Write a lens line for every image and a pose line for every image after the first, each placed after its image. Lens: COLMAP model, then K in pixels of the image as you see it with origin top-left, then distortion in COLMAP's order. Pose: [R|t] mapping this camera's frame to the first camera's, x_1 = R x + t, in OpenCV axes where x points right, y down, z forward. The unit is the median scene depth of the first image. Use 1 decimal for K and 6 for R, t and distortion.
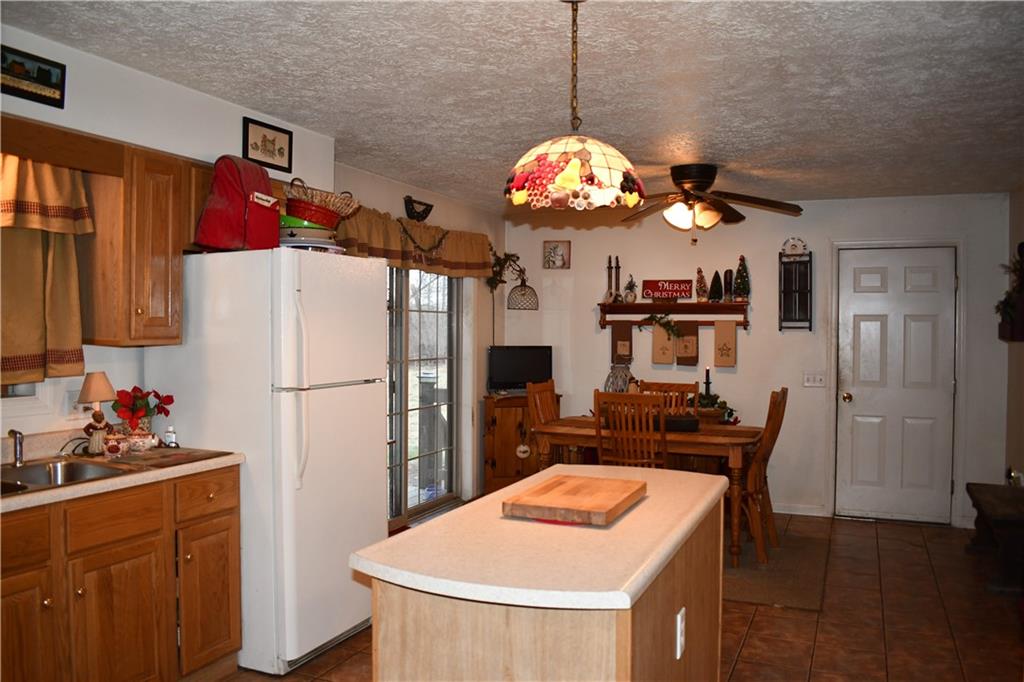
lens RADIAL K [[798.3, 0, 512.5], [0, 798.3, 340.2], [0, 0, 1]] dist [-0.096786, 0.009568]
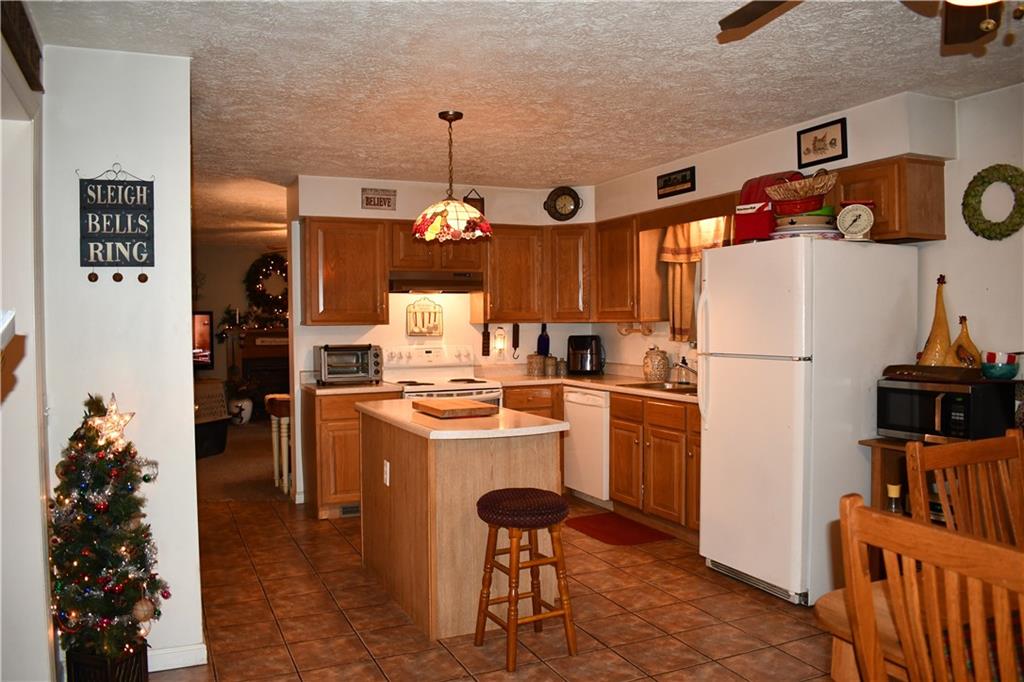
lens RADIAL K [[798.3, 0, 510.9], [0, 798.3, 342.8], [0, 0, 1]] dist [-0.096786, 0.009568]
pose [[-0.660918, 0.014731, -0.750313, 0.512203], [-0.008570, 0.999594, 0.027174, 0.004989], [0.750409, 0.024390, -0.660524, 0.884786]]
